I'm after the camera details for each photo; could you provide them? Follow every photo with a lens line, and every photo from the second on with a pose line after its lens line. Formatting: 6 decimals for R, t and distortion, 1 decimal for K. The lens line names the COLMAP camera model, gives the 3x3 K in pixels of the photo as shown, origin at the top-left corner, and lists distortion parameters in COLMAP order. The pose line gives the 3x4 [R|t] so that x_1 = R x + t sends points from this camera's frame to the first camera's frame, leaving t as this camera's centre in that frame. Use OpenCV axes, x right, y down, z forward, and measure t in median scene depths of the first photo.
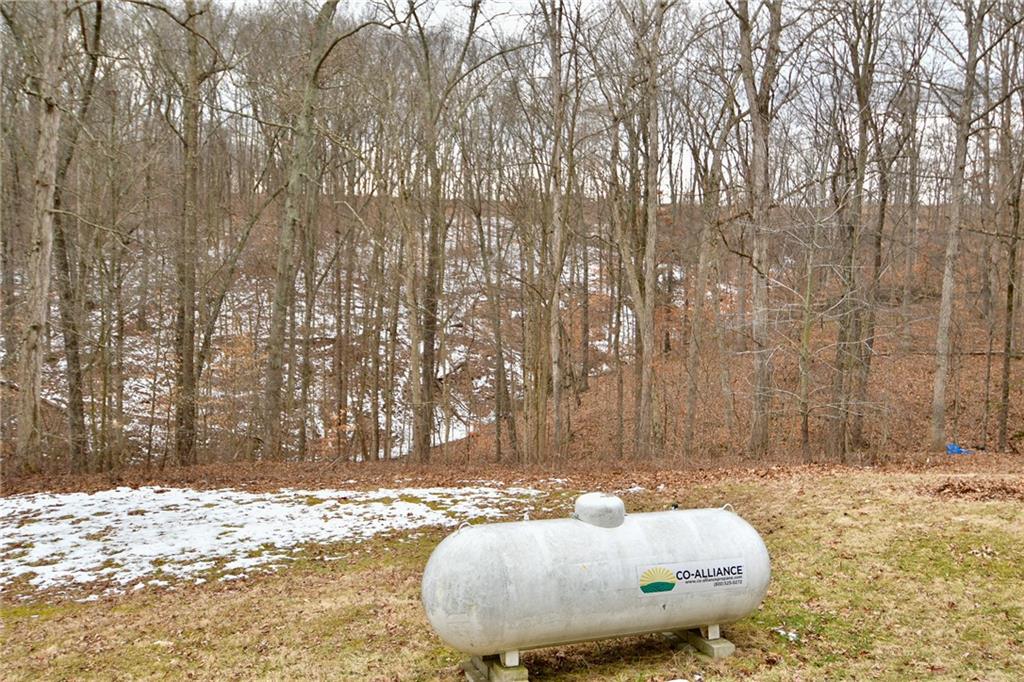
lens RADIAL K [[878.9, 0, 510.8], [0, 878.9, 332.2], [0, 0, 1]] dist [0.066427, -0.070199]
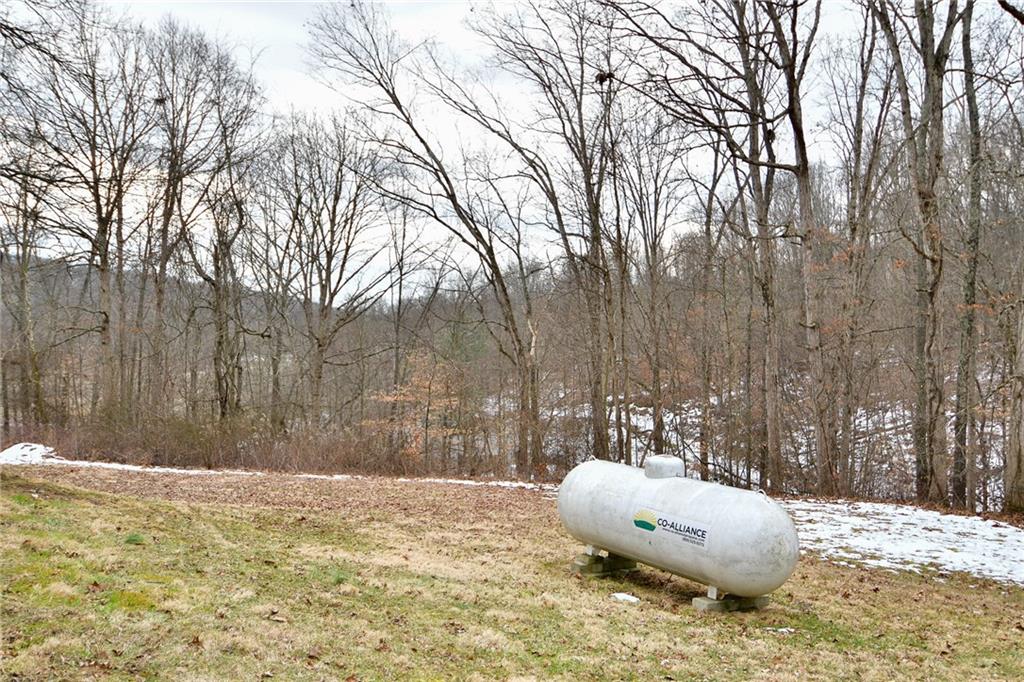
lens RADIAL K [[878.9, 0, 512.2], [0, 878.9, 334.8], [0, 0, 1]] dist [0.066427, -0.070199]
pose [[0.205036, -0.028263, -0.978346, 0.360614], [-0.058117, 0.997468, -0.040995, 0.020100], [0.977028, 0.065264, 0.202874, 0.139573]]
